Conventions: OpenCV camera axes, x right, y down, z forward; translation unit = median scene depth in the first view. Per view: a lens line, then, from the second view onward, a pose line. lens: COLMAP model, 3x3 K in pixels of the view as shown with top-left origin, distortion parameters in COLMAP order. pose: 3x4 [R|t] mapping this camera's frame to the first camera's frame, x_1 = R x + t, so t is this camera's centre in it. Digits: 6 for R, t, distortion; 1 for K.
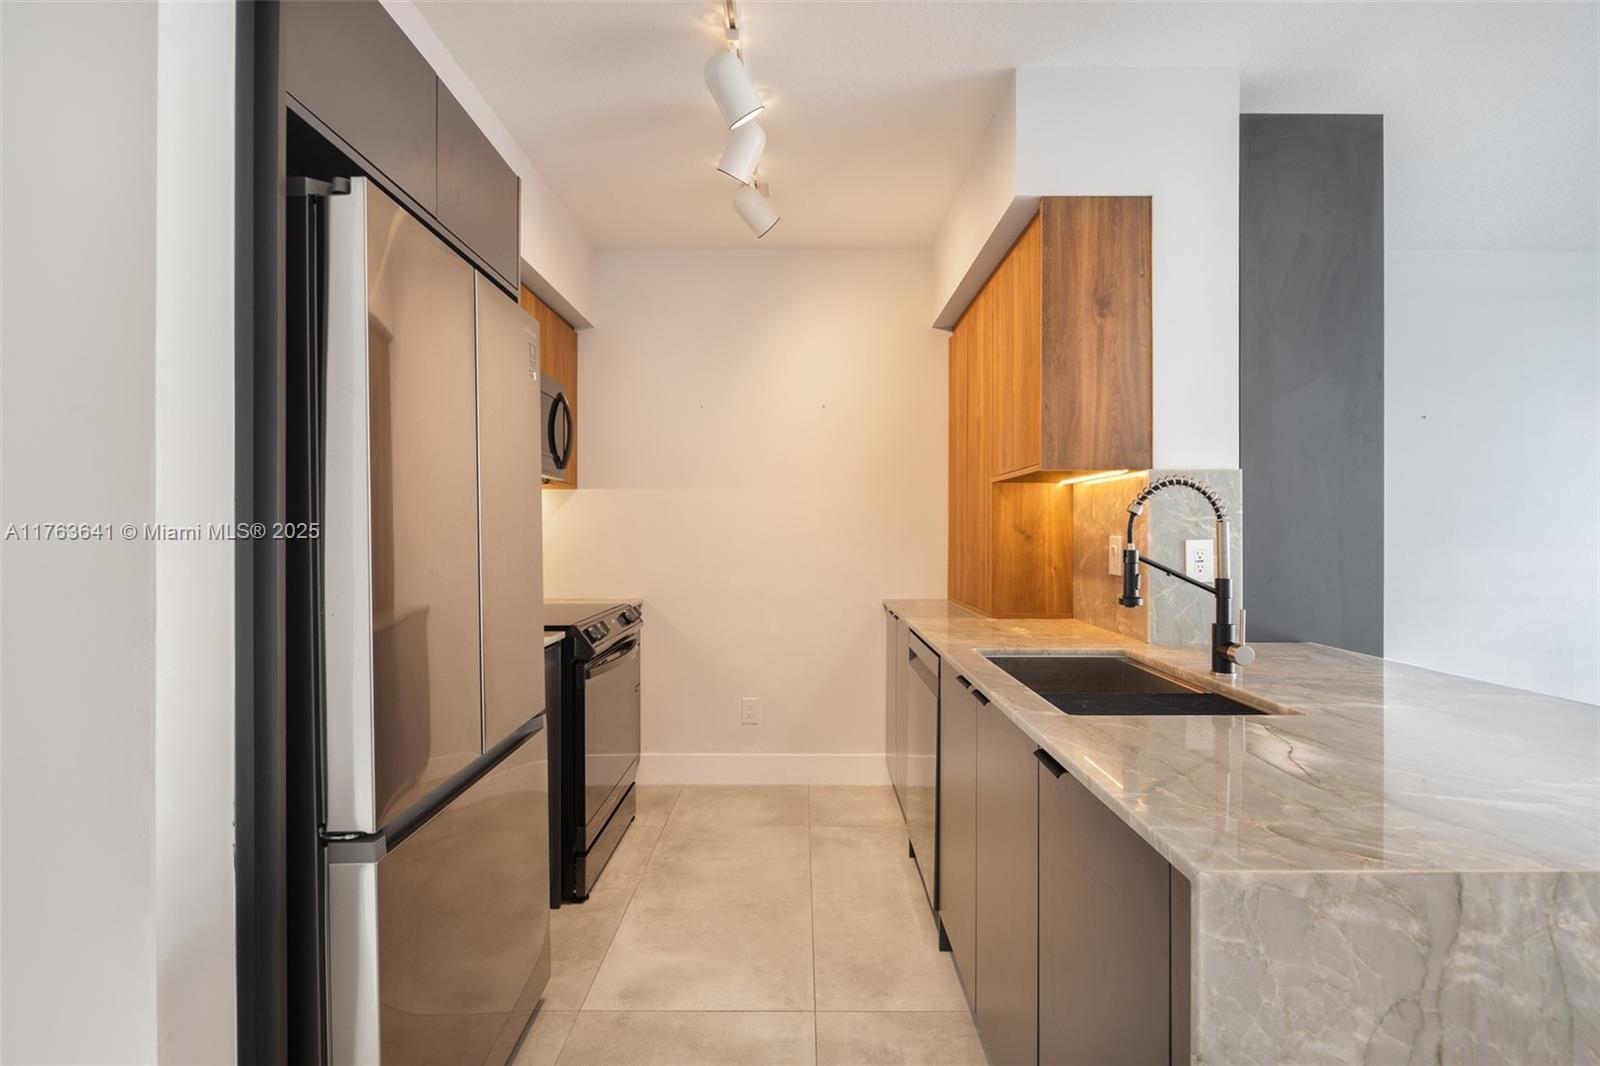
lens RADIAL K [[753.3, 0, 803.1], [0, 753.3, 535.1], [0, 0, 1]] dist [-0.004598, 0.000728]
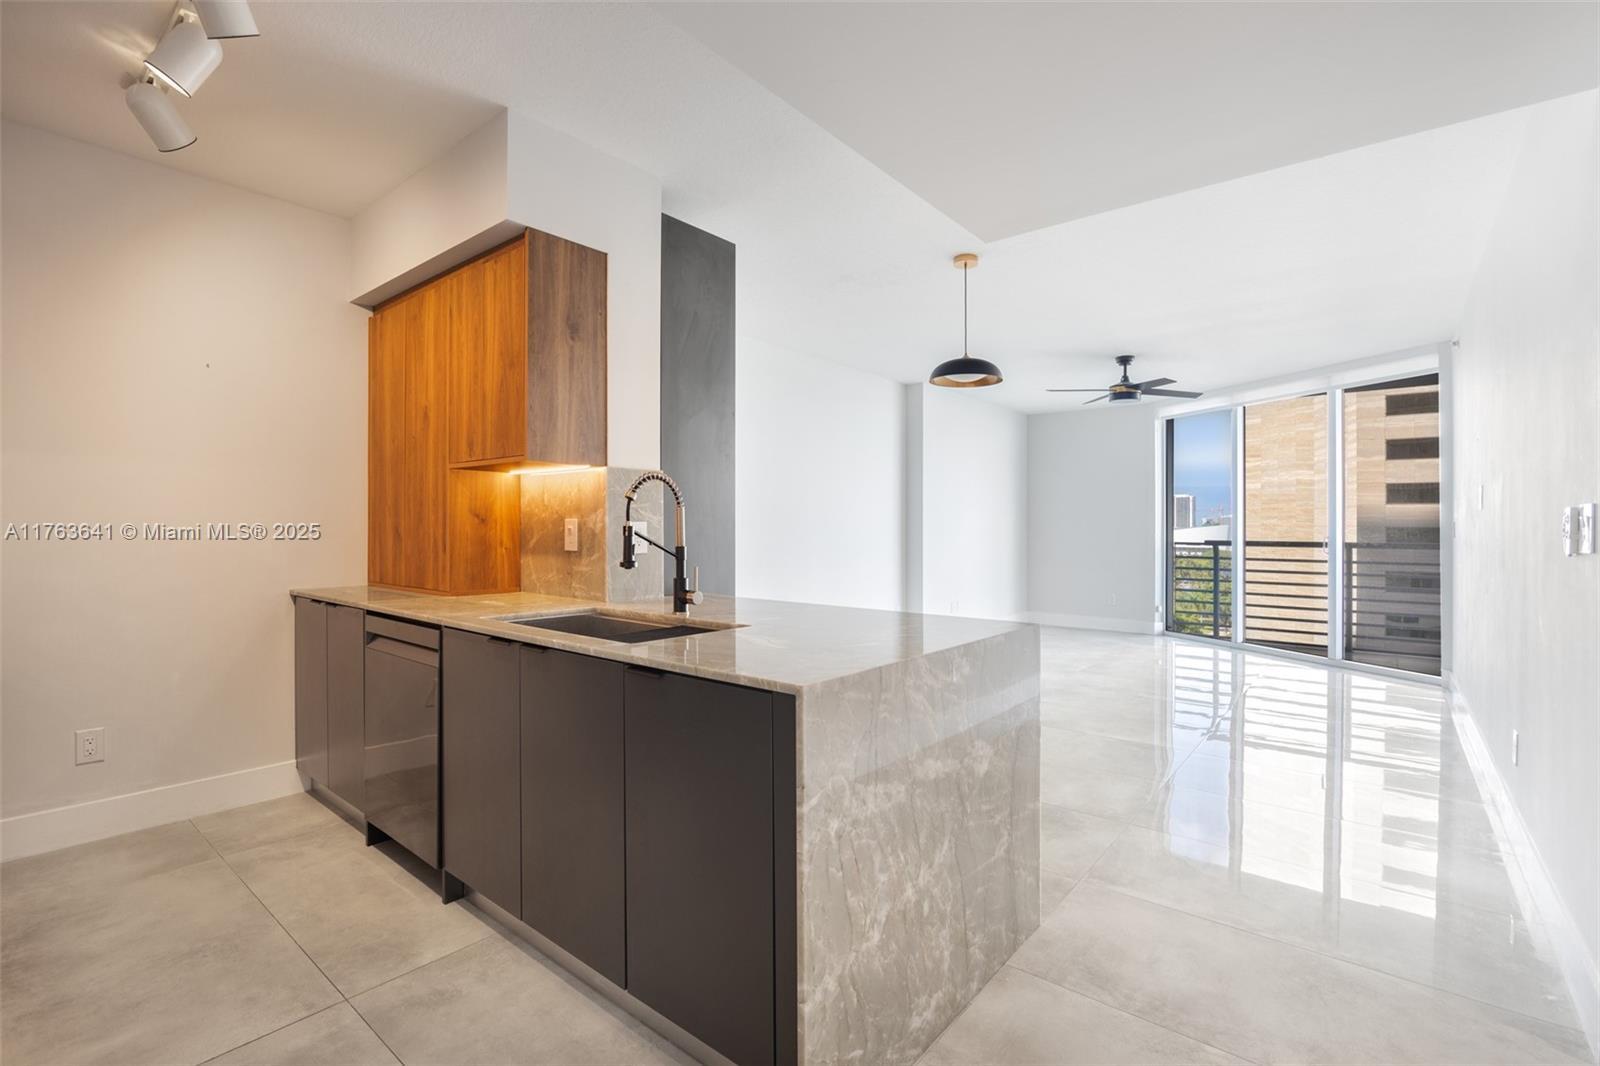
lens RADIAL K [[727.9, 0, 800.2], [0, 727.9, 528.3], [0, 0, 1]] dist [0.000580, 0.000043]
pose [[0.637800, 0.002266, 0.770199, -0.281486], [-0.000652, 0.999997, -0.002402, 0.020793], [-0.770202, 0.001030, 0.637799, -0.045455]]
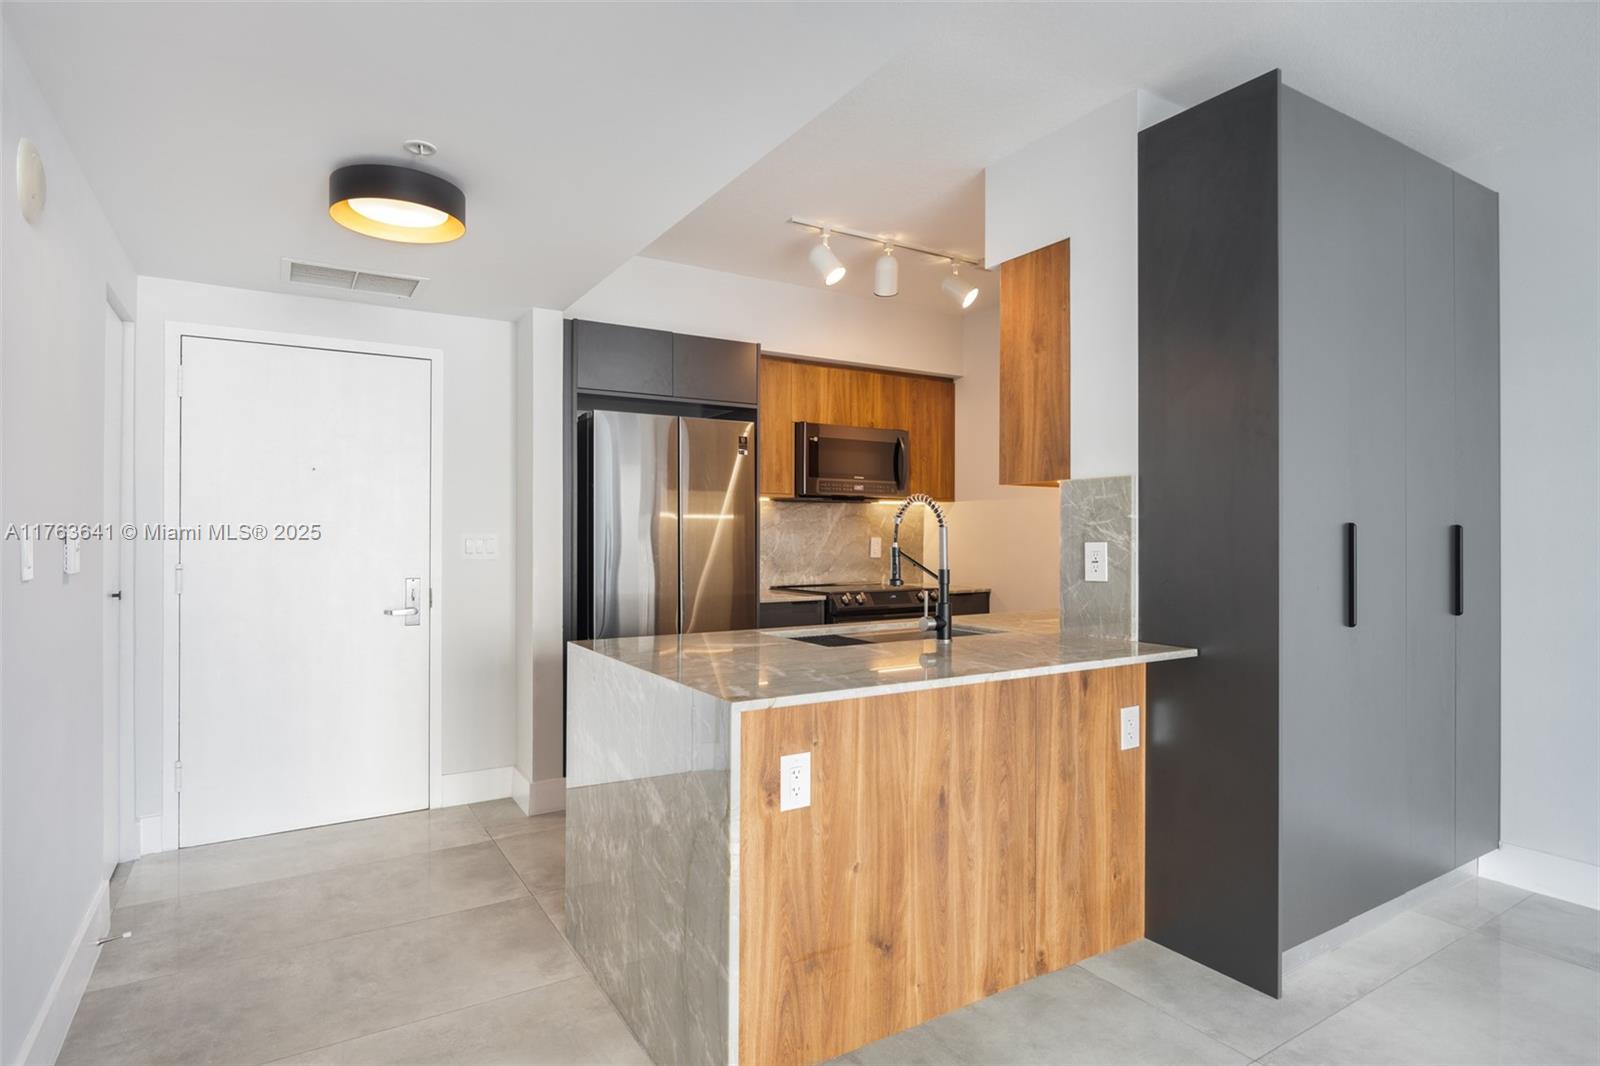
lens RADIAL K [[852.0, 0, 801.9], [0, 852.0, 536.6], [0, 0, 1]] dist [0.003212, 0.000314]
pose [[0.529765, 0.006701, -0.848118, 1.333300], [-0.010885, 0.999940, 0.001101, 0.001077], [0.848075, 0.008648, 0.529806, -0.015865]]
